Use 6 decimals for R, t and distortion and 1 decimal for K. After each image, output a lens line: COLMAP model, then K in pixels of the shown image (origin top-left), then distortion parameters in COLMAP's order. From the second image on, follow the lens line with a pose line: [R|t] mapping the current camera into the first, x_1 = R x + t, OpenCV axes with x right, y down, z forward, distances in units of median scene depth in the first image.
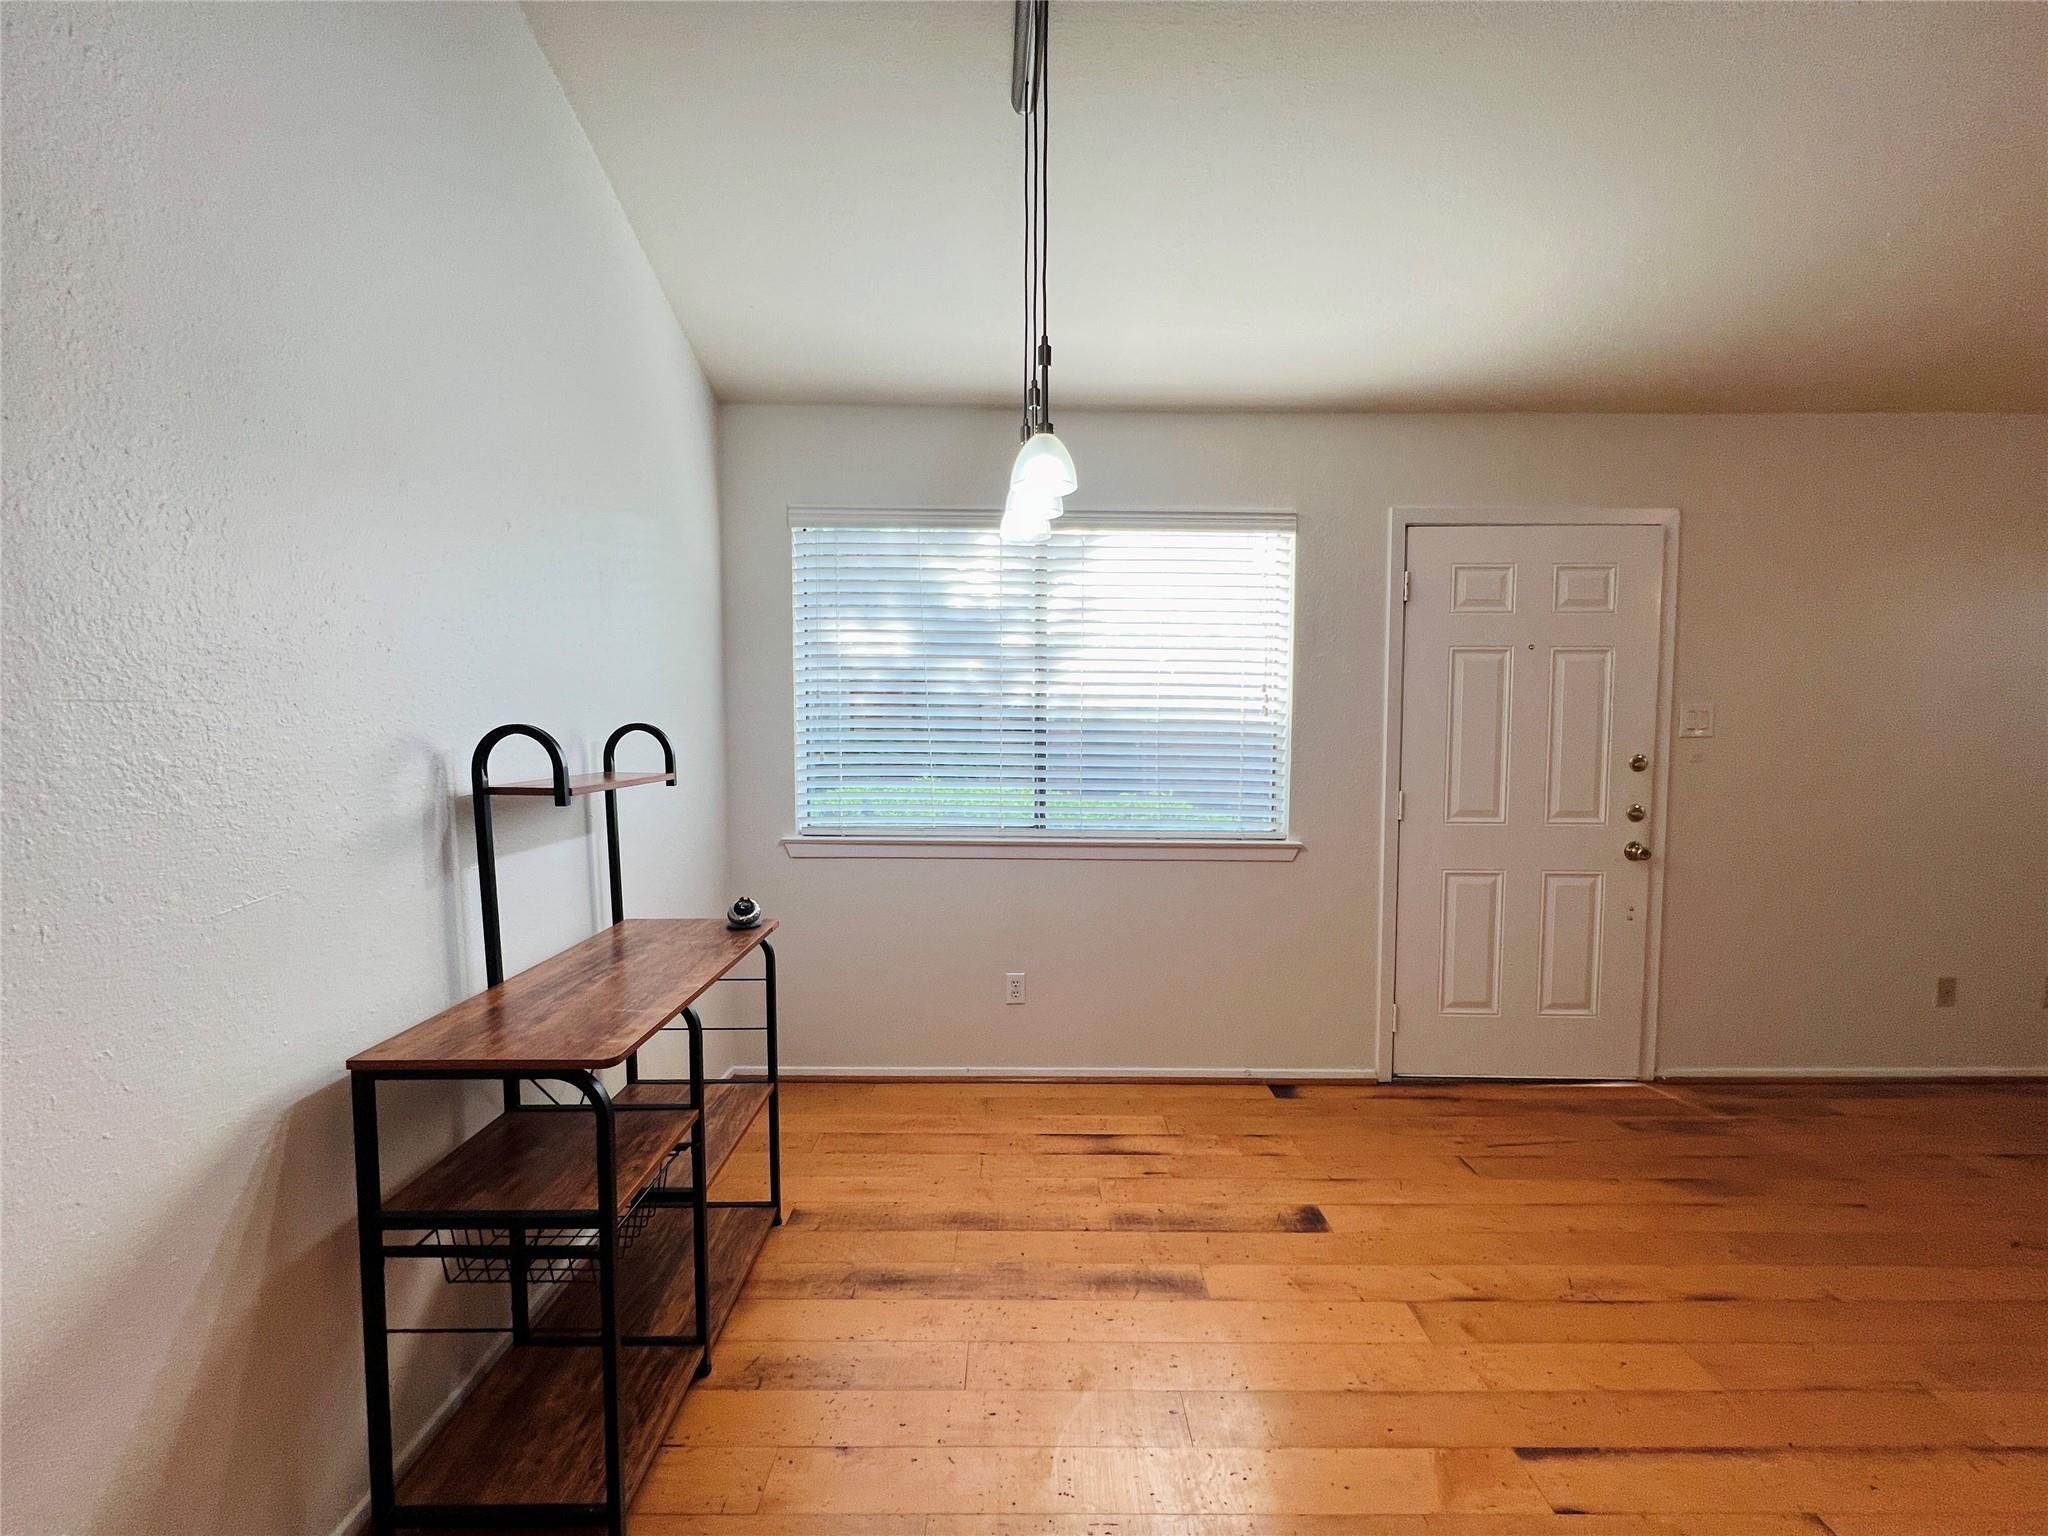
lens RADIAL K [[818.2, 0, 1024.5], [0, 818.2, 771.5], [0, 0, 1]] dist [-0.002094, 0.000974]
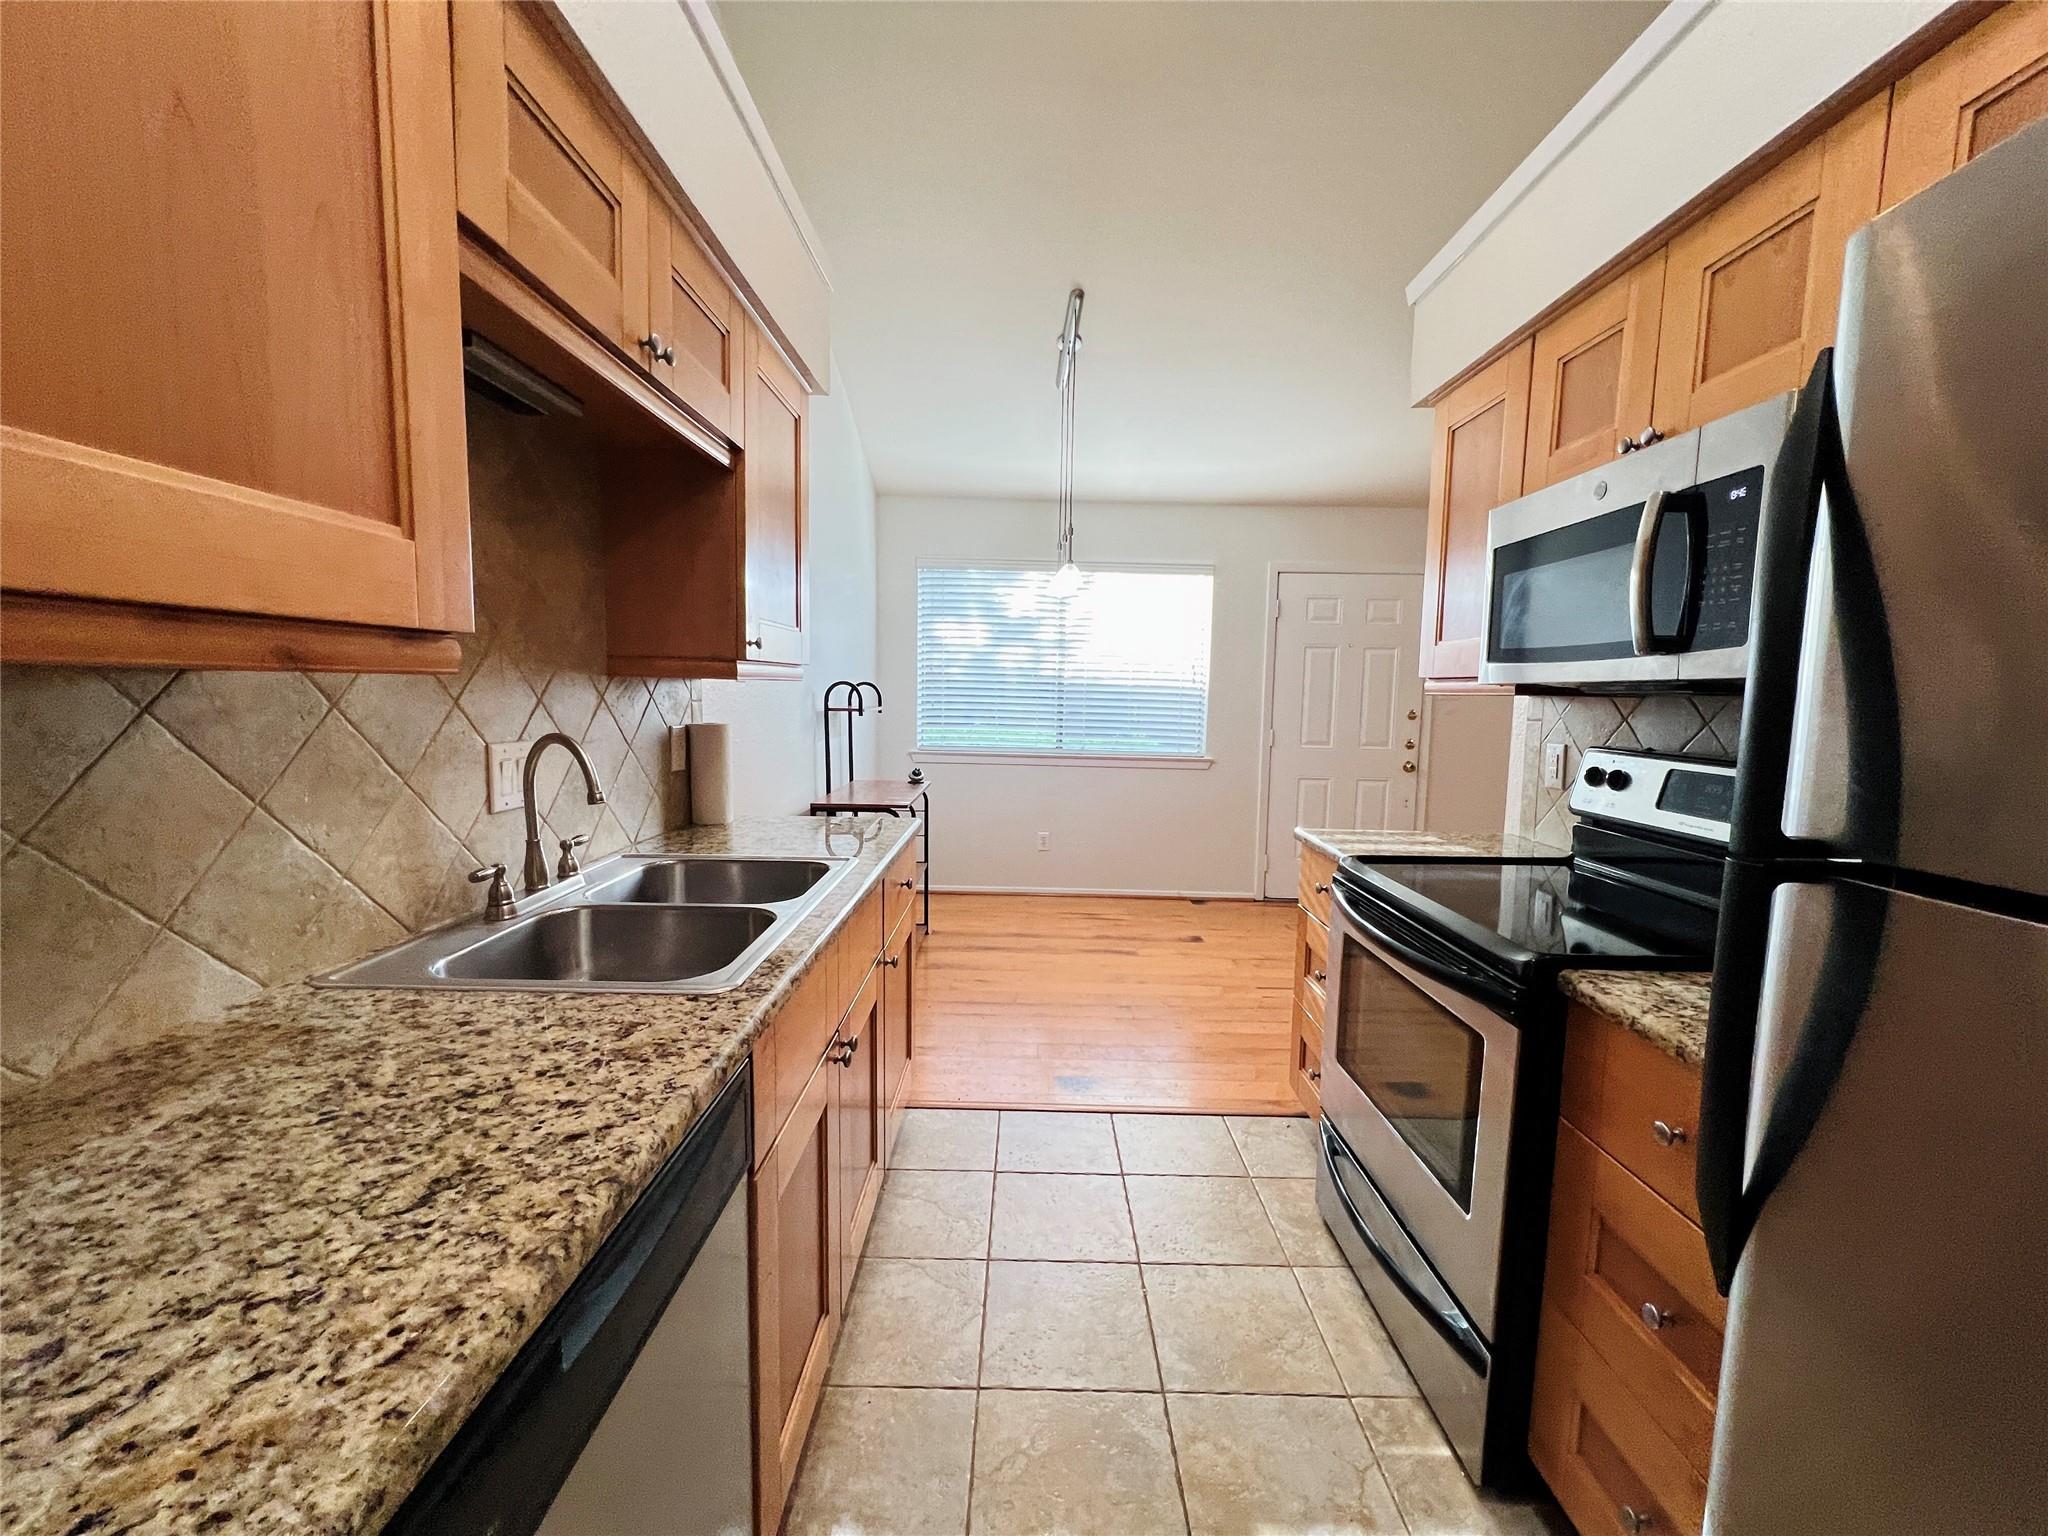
lens RADIAL K [[818.2, 0, 1025.5], [0, 818.2, 769.0], [0, 0, 1]] dist [-0.002094, 0.000974]
pose [[0.999825, 0.016689, -0.008441, -0.037764], [-0.016380, 0.999239, 0.035412, 0.054692], [0.009025, -0.035268, 0.999337, -0.709308]]
